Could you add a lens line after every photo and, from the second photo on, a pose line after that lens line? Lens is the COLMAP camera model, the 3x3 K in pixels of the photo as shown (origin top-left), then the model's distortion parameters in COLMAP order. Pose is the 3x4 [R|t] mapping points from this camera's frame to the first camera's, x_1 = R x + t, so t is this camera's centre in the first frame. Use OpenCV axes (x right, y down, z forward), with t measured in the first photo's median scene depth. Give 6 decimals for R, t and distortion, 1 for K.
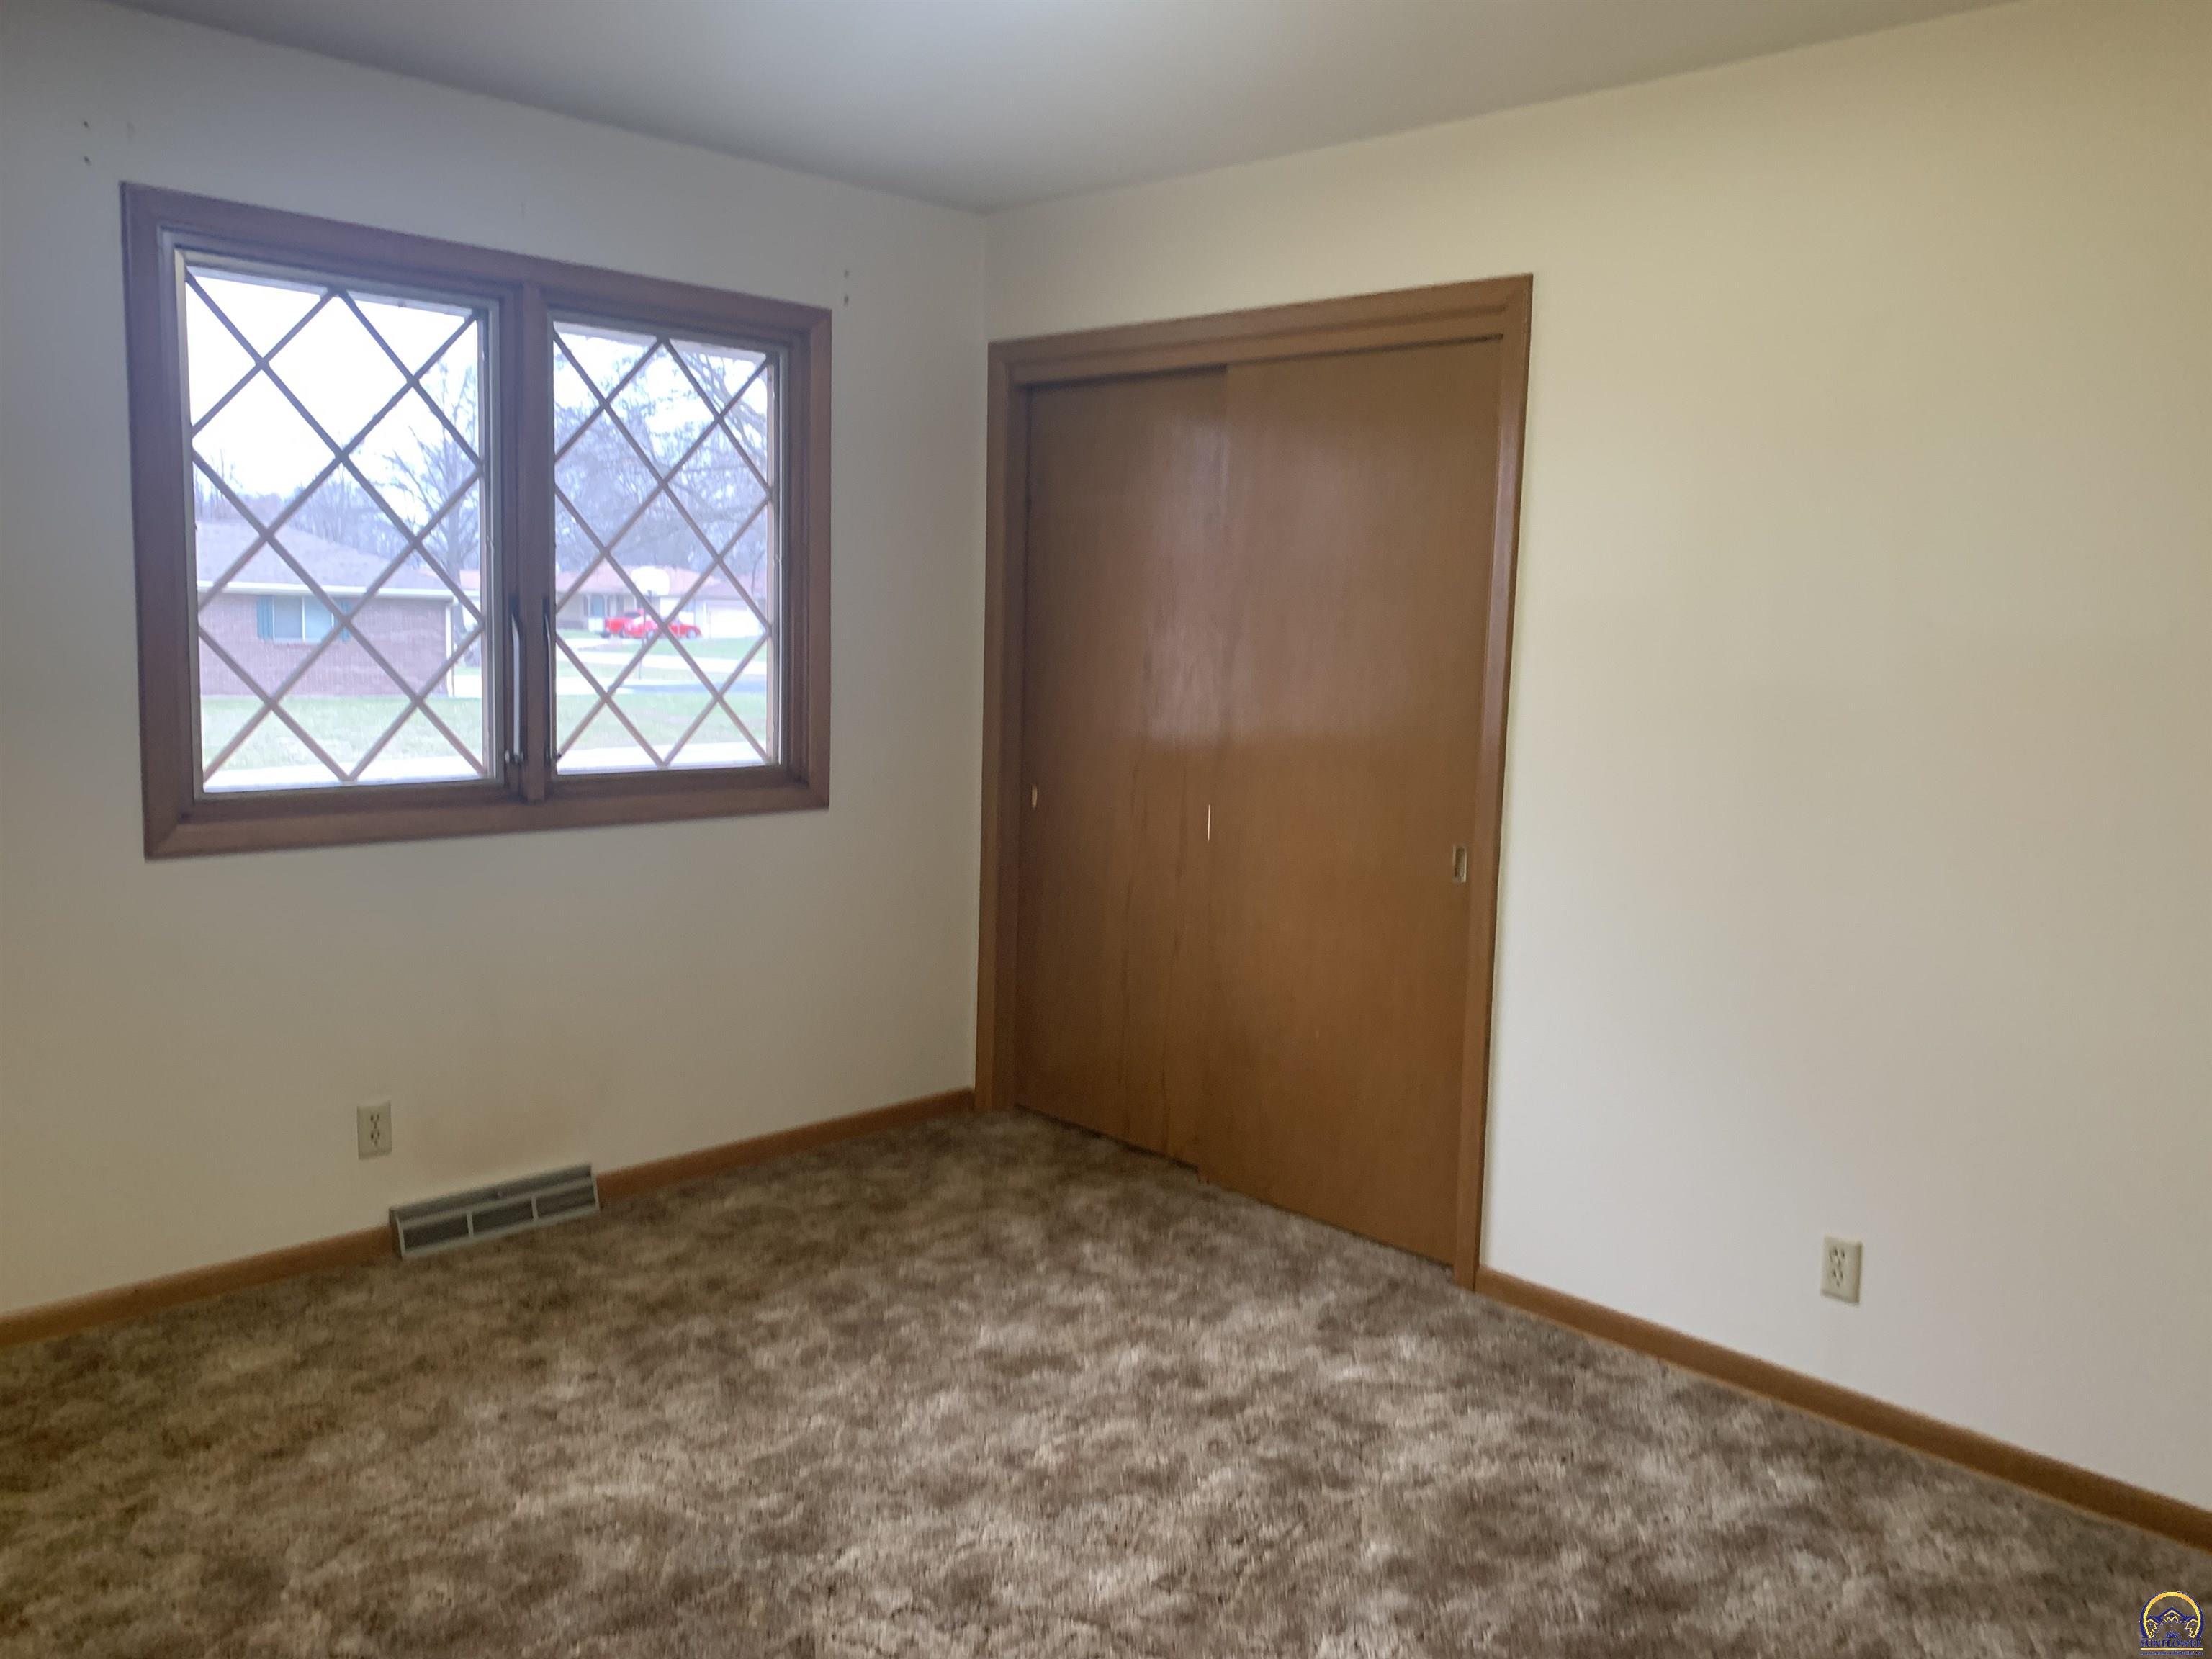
lens RADIAL K [[1700.5, 0, 1083.8], [0, 1700.5, 828.1], [0, 0, 1]] dist [0.043817, -0.046782]
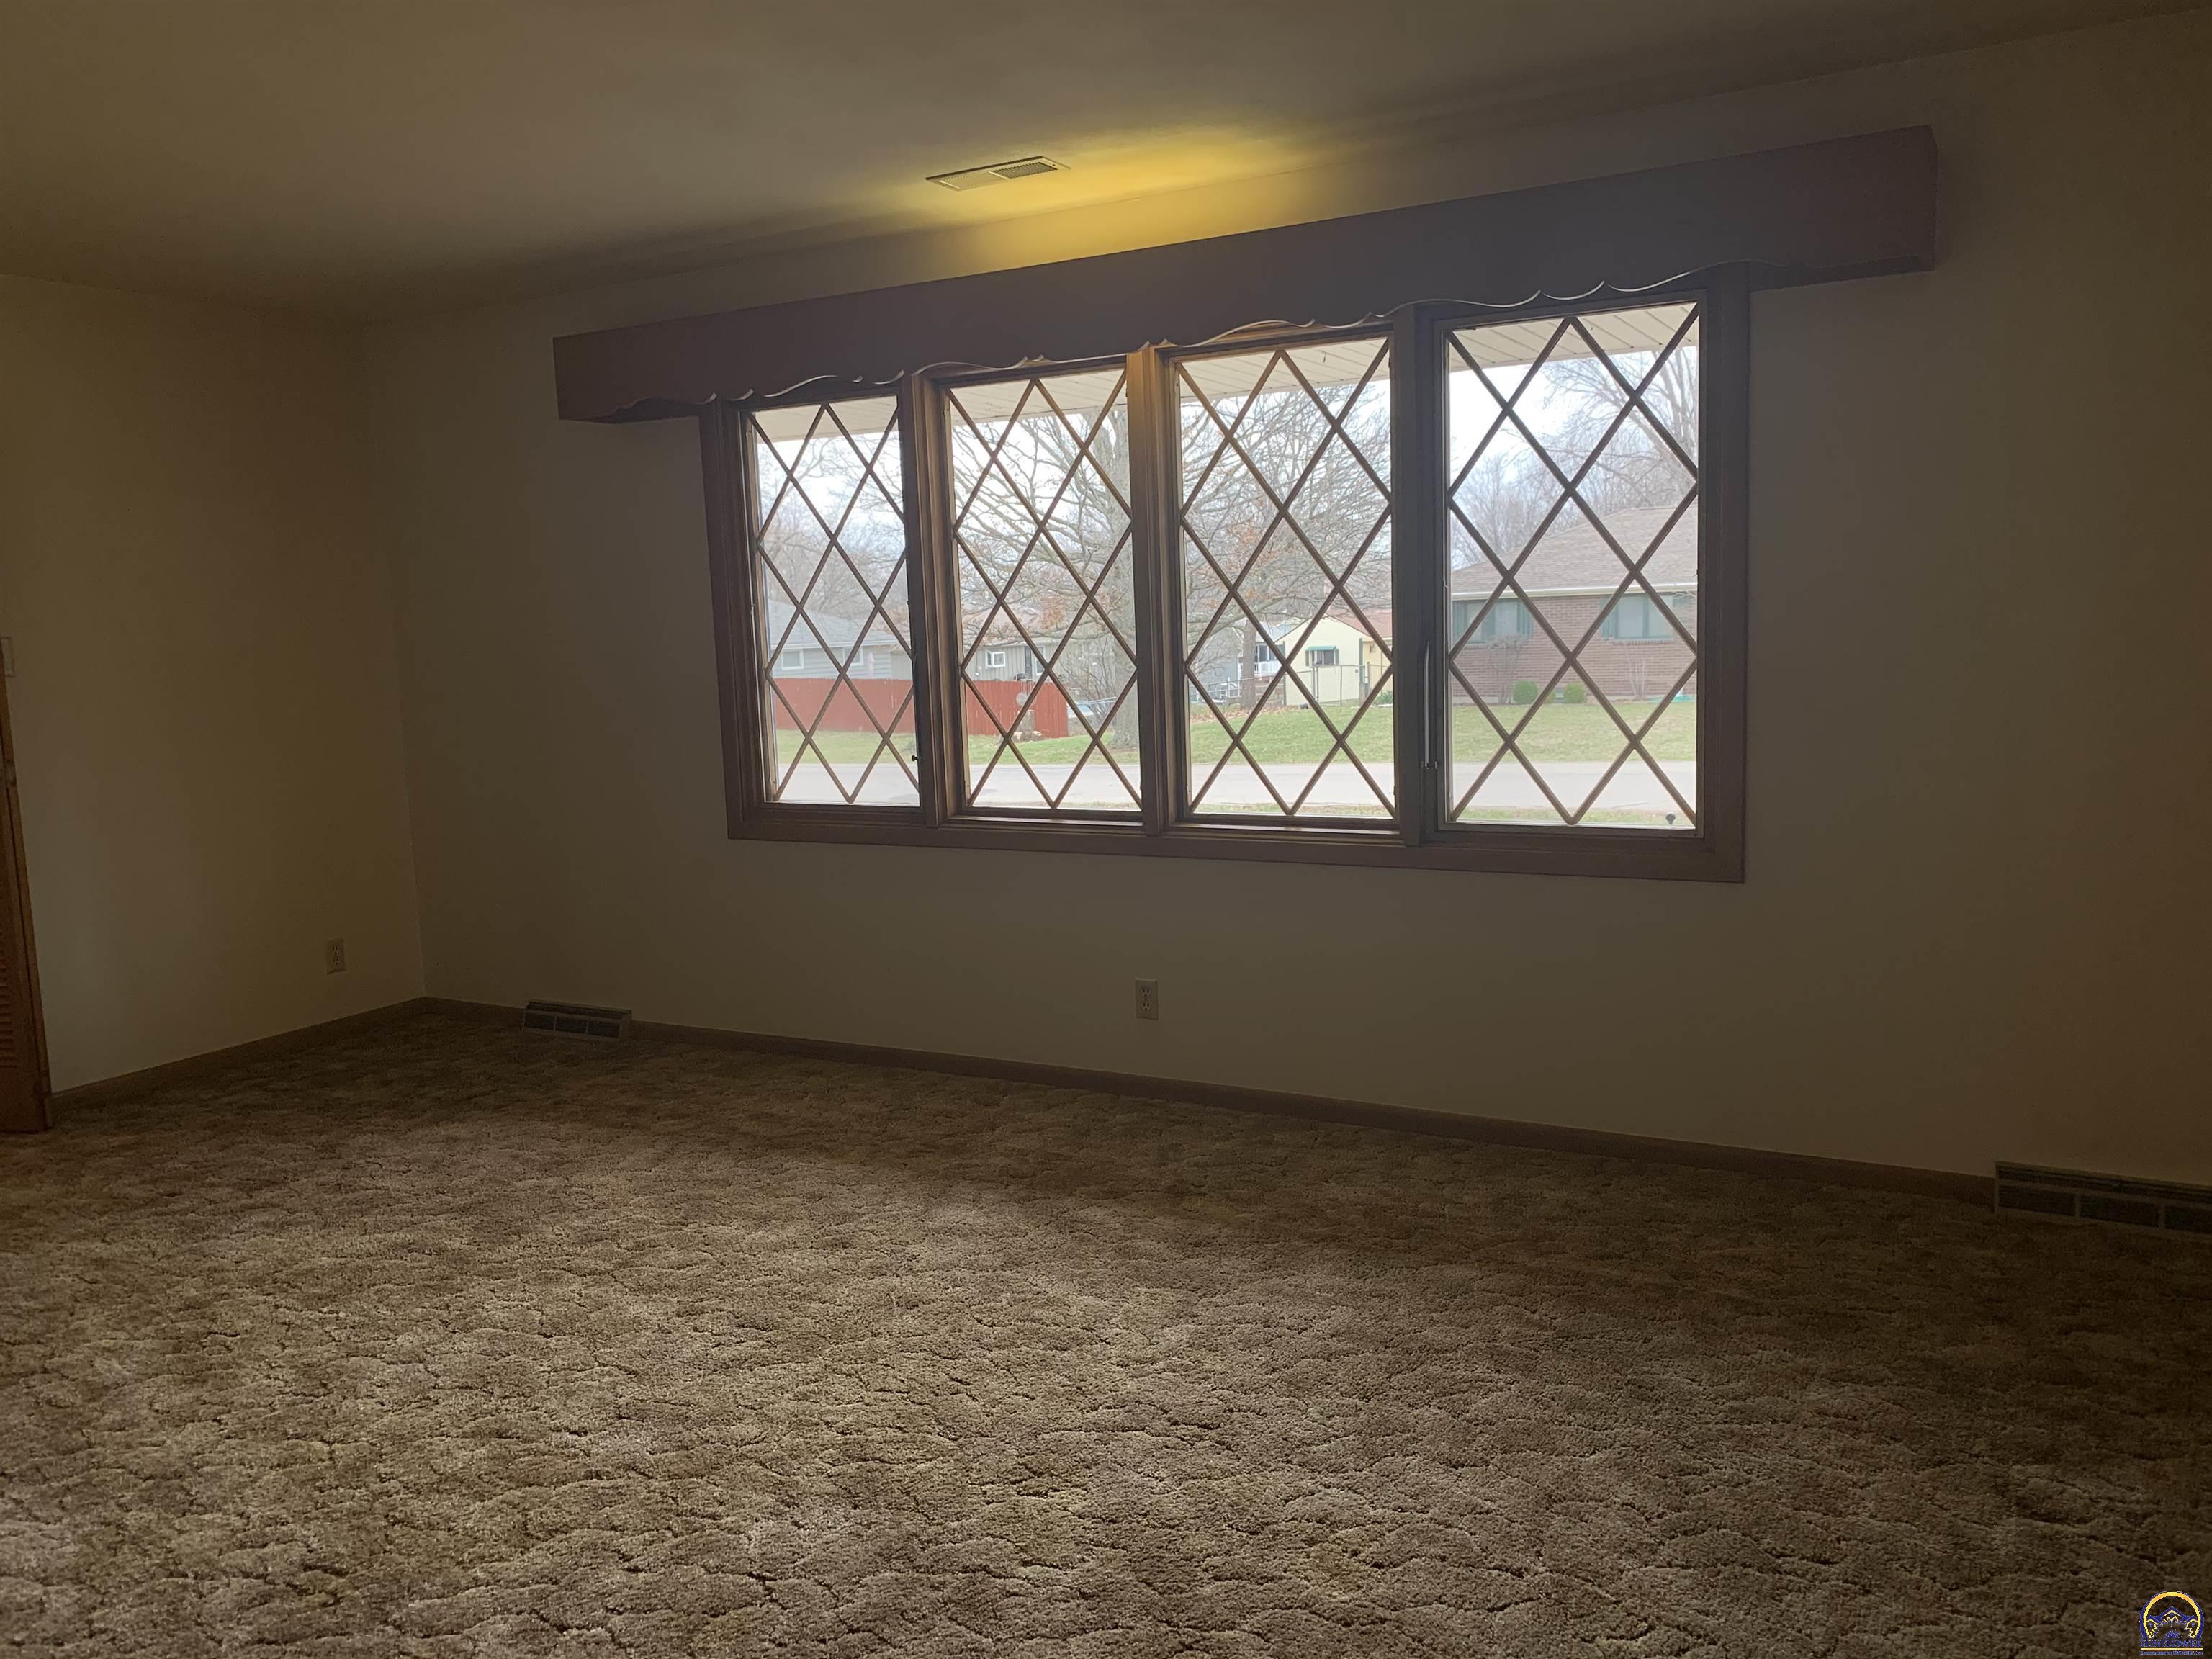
lens RADIAL K [[1700.5, 0, 1096.6], [0, 1700.5, 809.8], [0, 0, 1]] dist [0.043817, -0.046782]
pose [[0.246370, 0.061270, -0.967237, 0.653149], [-0.088735, 0.995234, 0.040441, -0.072040], [0.965105, 0.075864, 0.250633, 0.713129]]
